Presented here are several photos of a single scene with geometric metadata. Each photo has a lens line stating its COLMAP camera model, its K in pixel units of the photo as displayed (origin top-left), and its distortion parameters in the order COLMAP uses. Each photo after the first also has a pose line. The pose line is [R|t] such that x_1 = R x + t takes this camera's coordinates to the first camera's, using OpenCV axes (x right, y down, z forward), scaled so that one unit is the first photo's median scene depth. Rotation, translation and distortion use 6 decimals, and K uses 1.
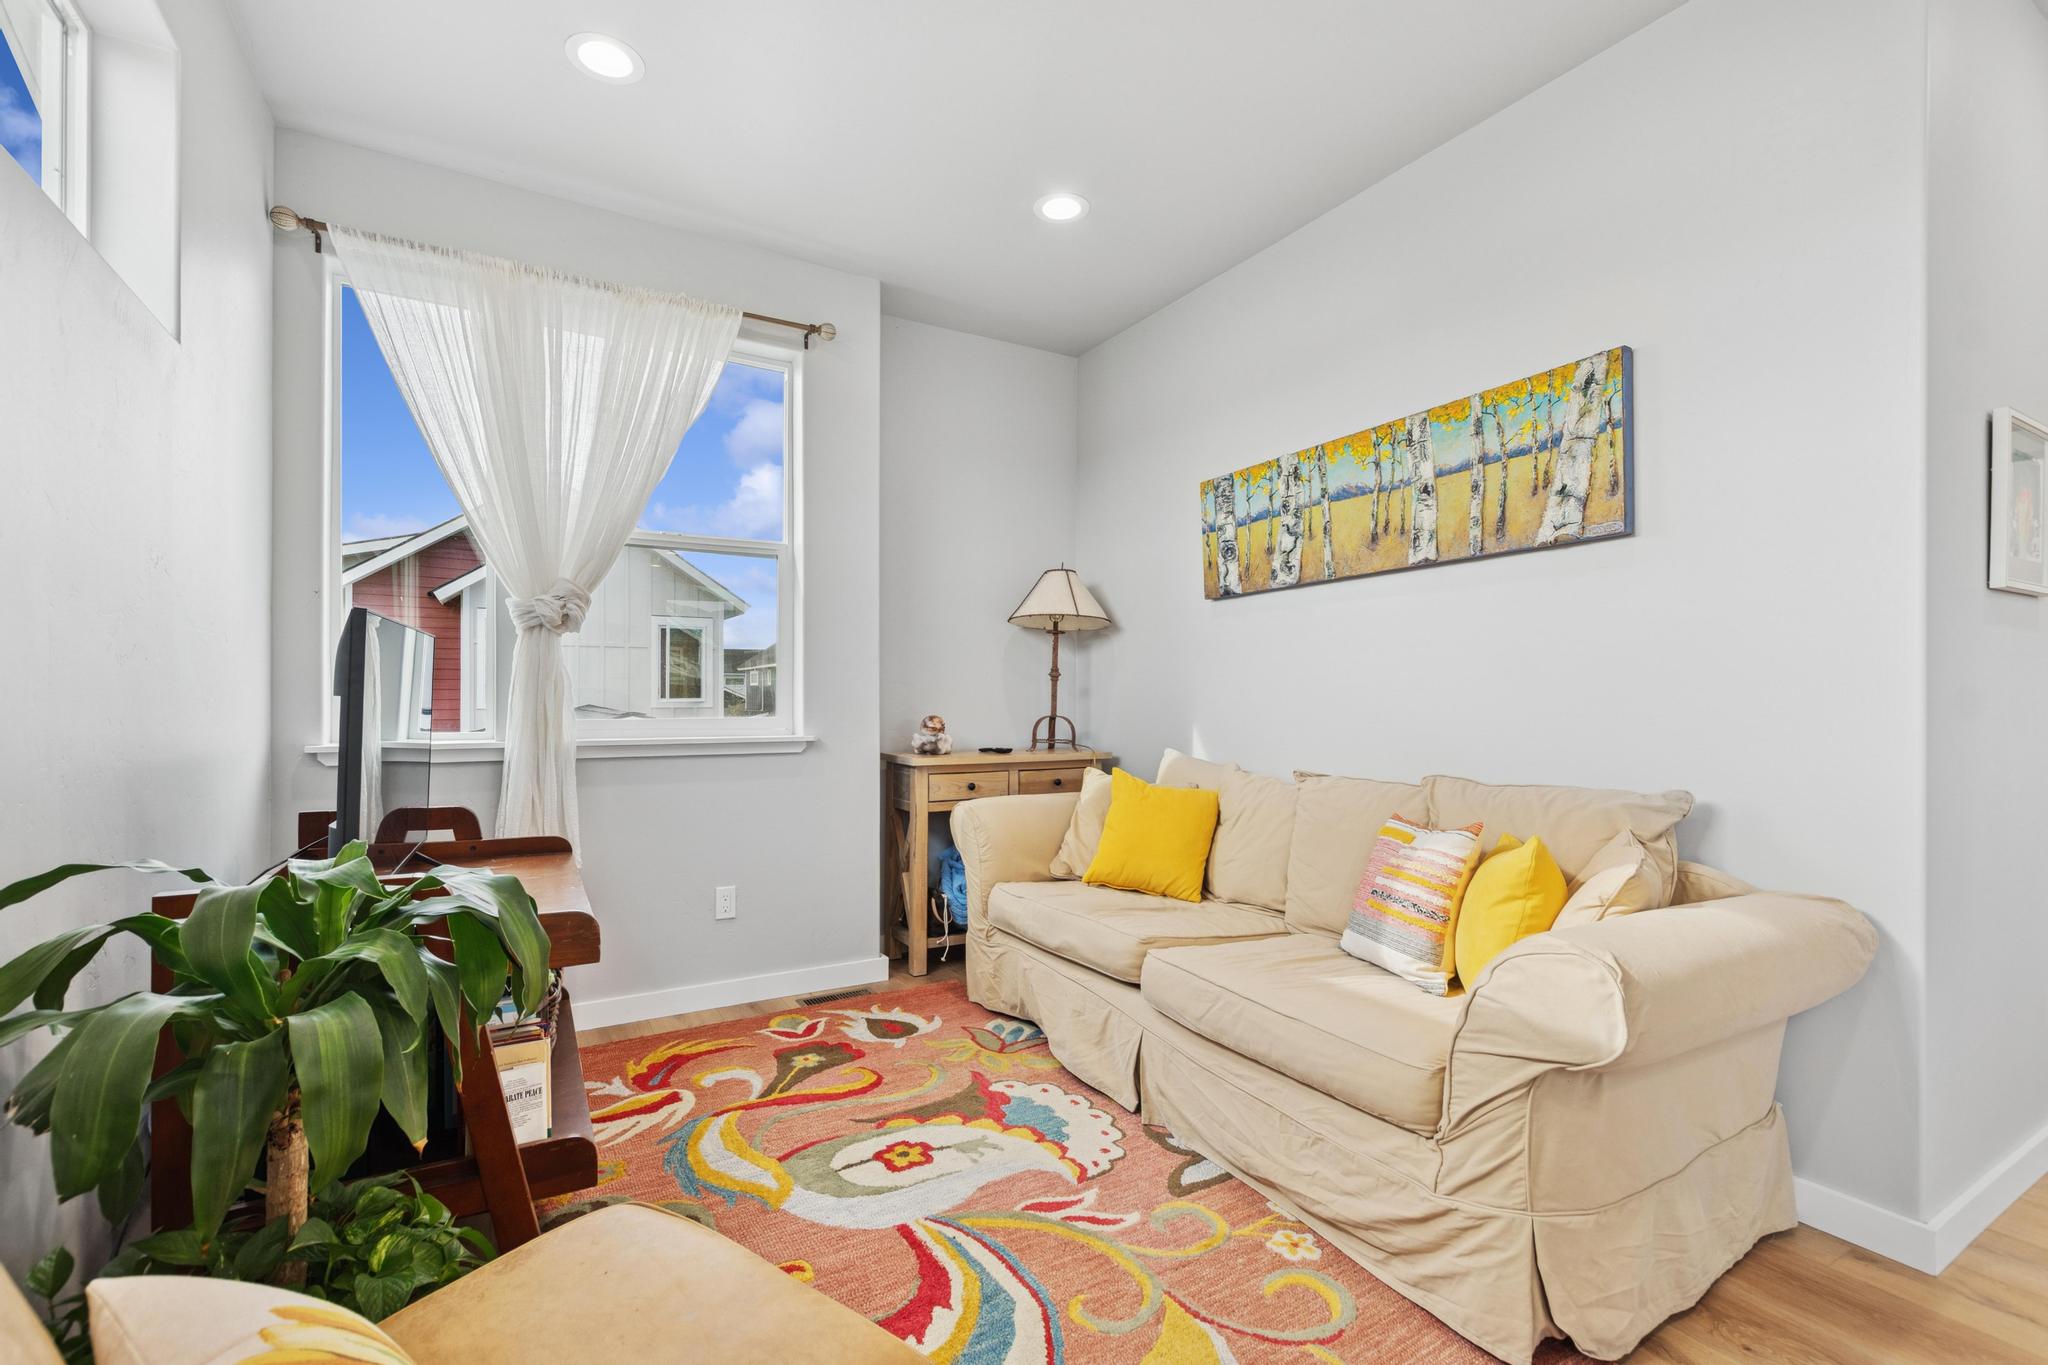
lens RADIAL K [[894.3, 0, 1024.0], [0, 894.3, 682.5], [0, 0, 1]] dist [-0.000219, -0.000099]
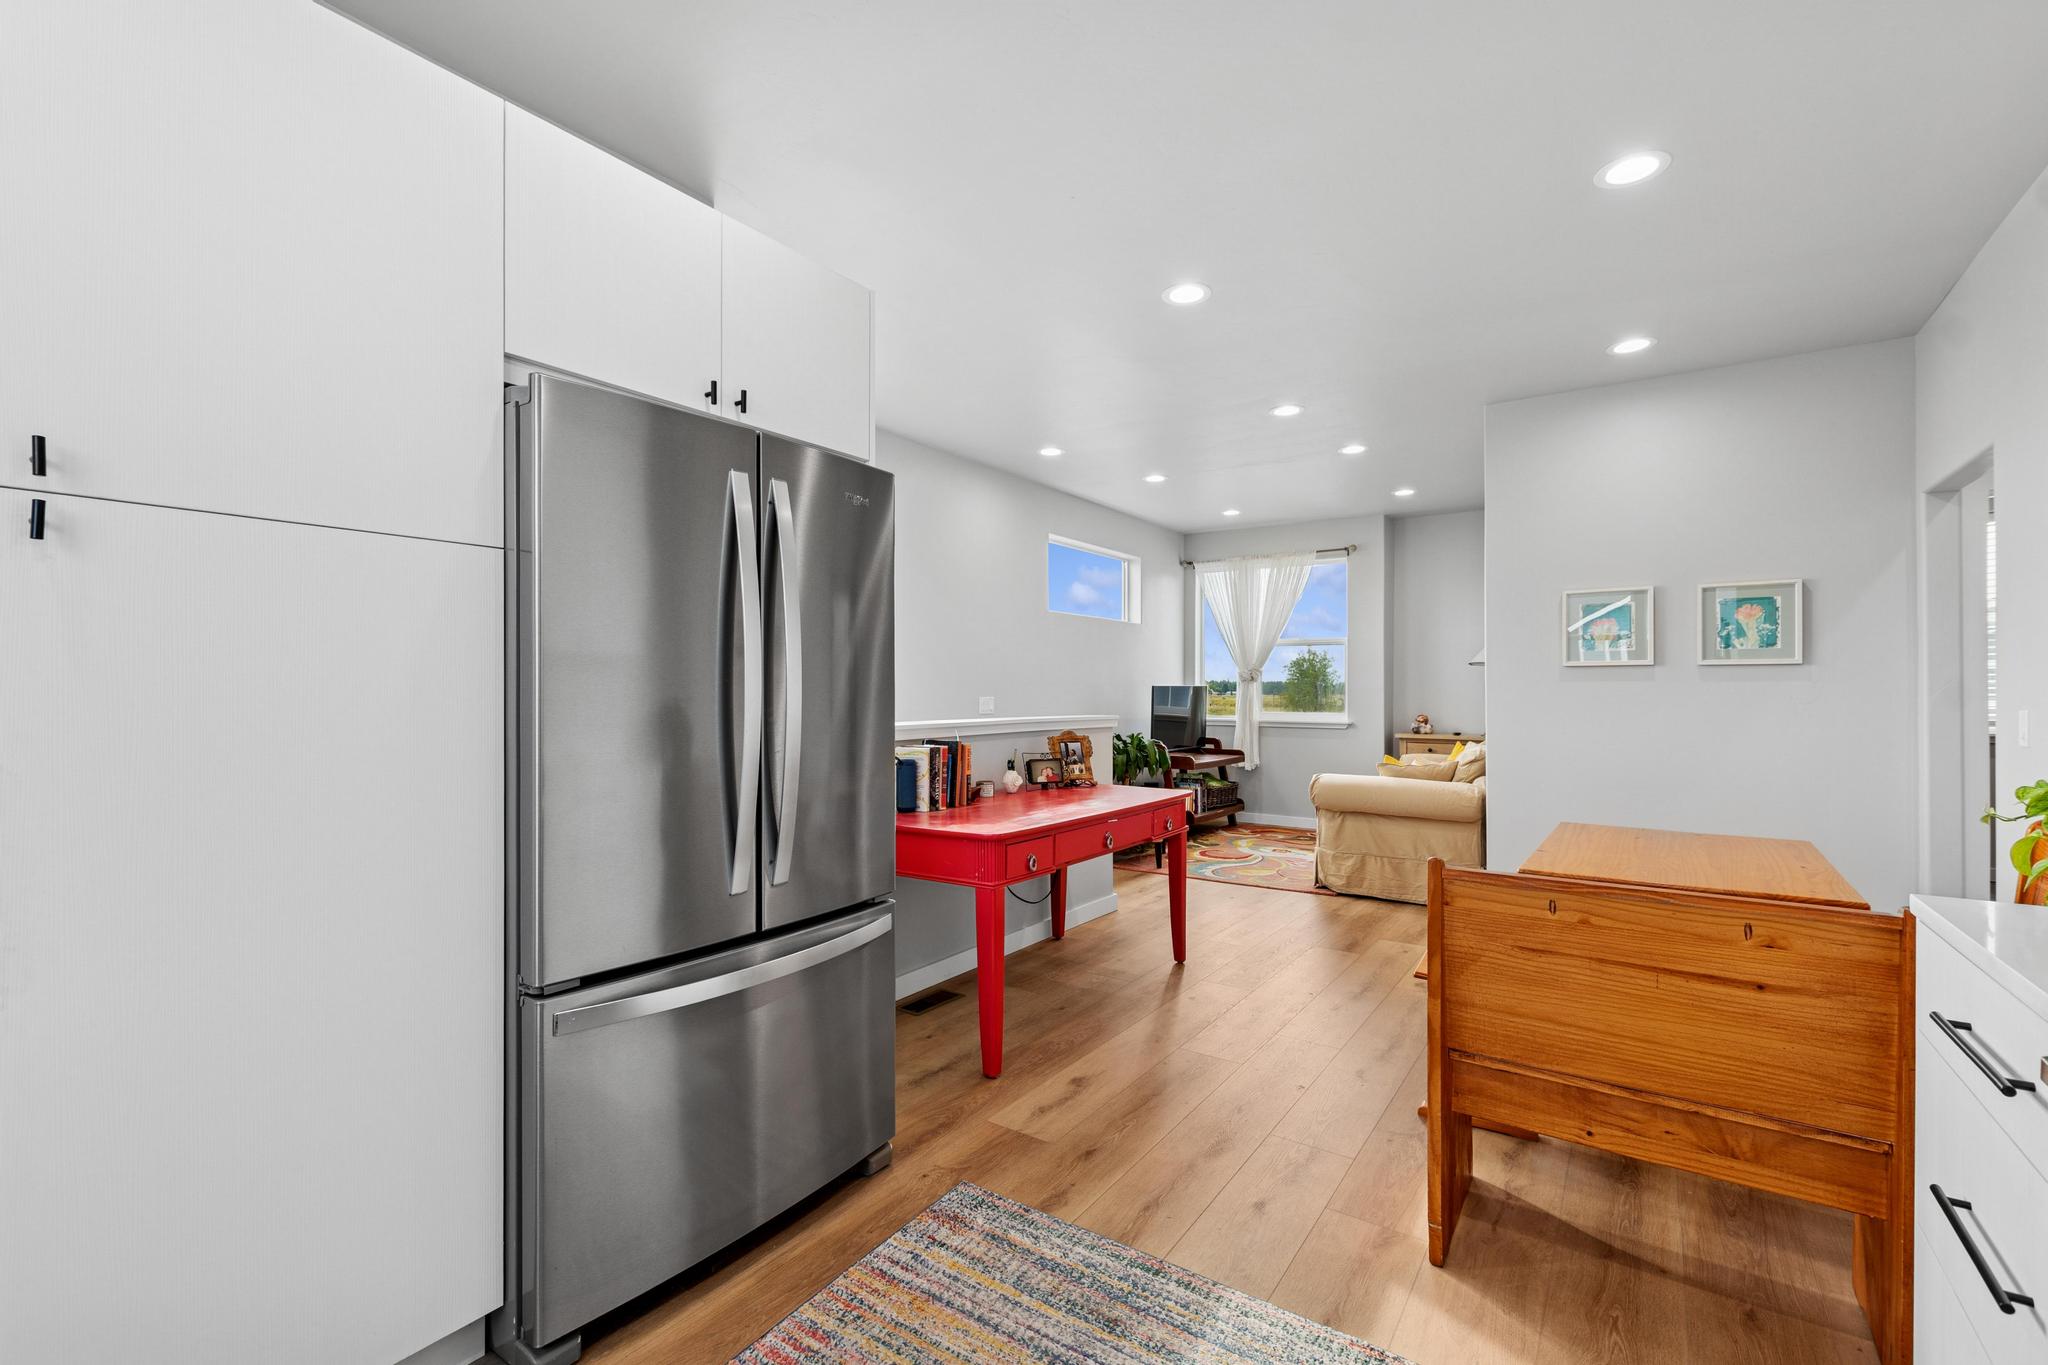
lens RADIAL K [[894.3, 0, 1024.0], [0, 894.3, 682.5], [0, 0, 1]] dist [-0.000219, -0.000099]
pose [[0.459213, -0.010228, -0.888267, 1.608370], [0.007678, 0.999942, -0.007544, -0.036178], [0.888293, -0.003356, 0.459265, -0.927482]]
